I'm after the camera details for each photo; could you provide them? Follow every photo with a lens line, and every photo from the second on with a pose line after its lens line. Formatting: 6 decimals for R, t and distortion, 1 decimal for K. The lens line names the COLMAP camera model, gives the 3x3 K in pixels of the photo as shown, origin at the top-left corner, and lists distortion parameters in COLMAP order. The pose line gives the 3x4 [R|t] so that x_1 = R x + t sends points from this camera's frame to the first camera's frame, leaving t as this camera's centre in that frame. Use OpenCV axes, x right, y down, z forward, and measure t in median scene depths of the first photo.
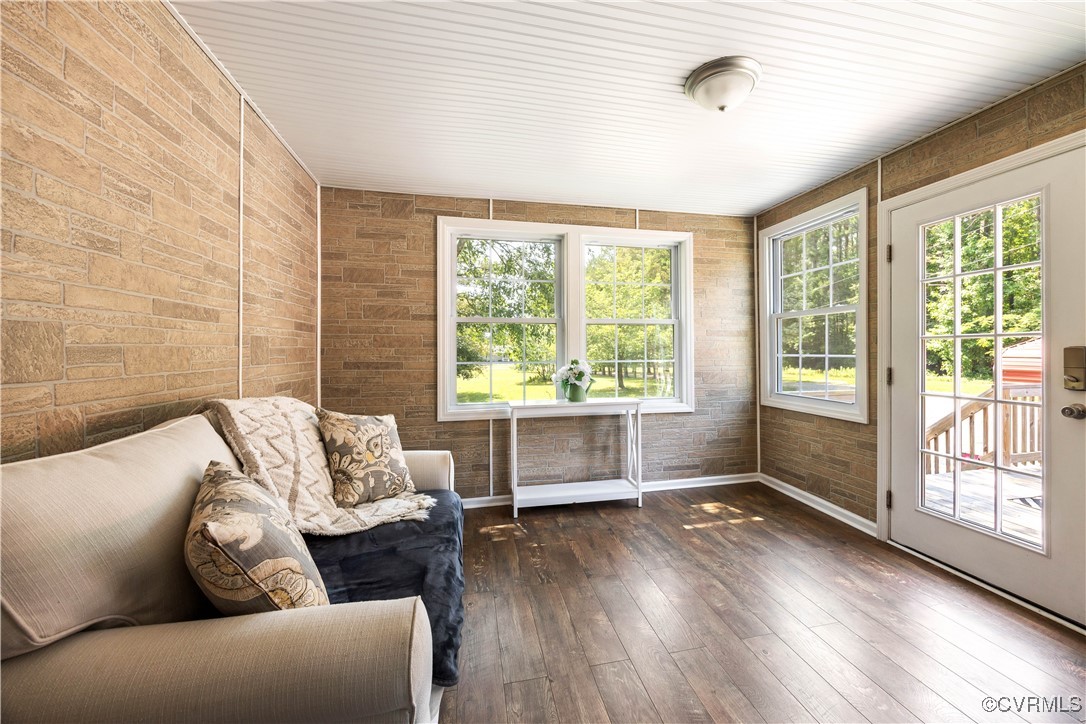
lens RADIAL K [[410.0, 0, 565.0], [0, 410.0, 347.0], [0, 0, 1]] dist [-0.000652, -0.000145]
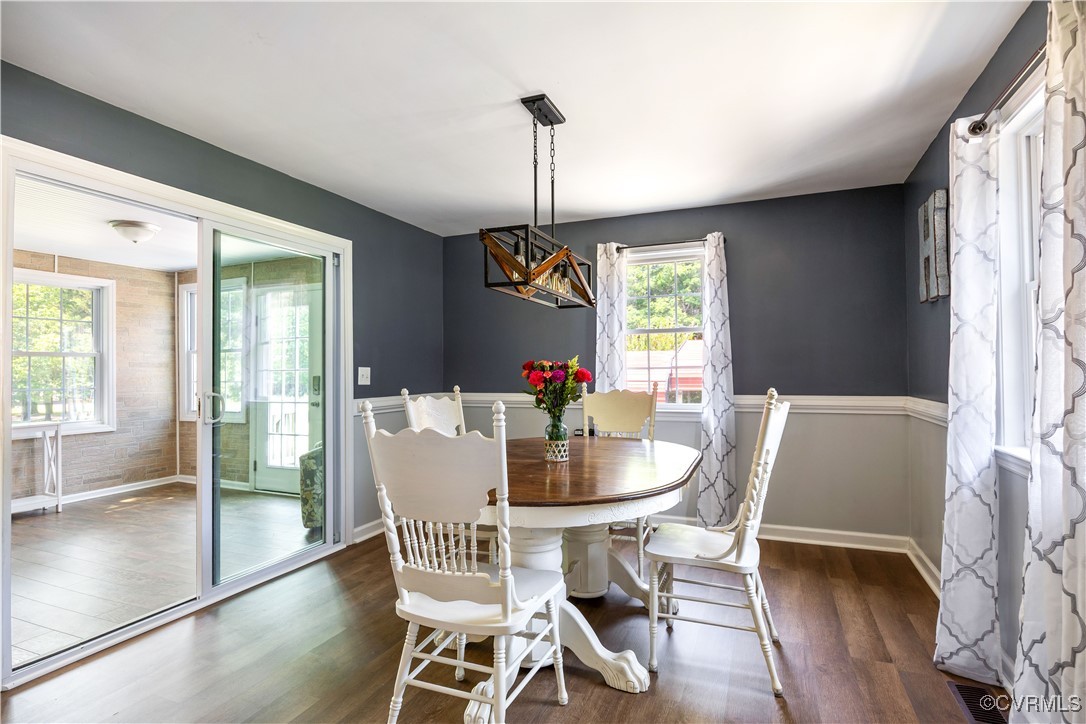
lens RADIAL K [[549.9, 0, 547.6], [0, 549.9, 364.2], [0, 0, 1]] dist [0.001231, -0.000863]
pose [[0.570408, 0.007190, 0.821330, -0.281888], [-0.000386, 0.999964, -0.008486, -0.022203], [-0.821362, 0.004523, 0.570390, -0.936228]]
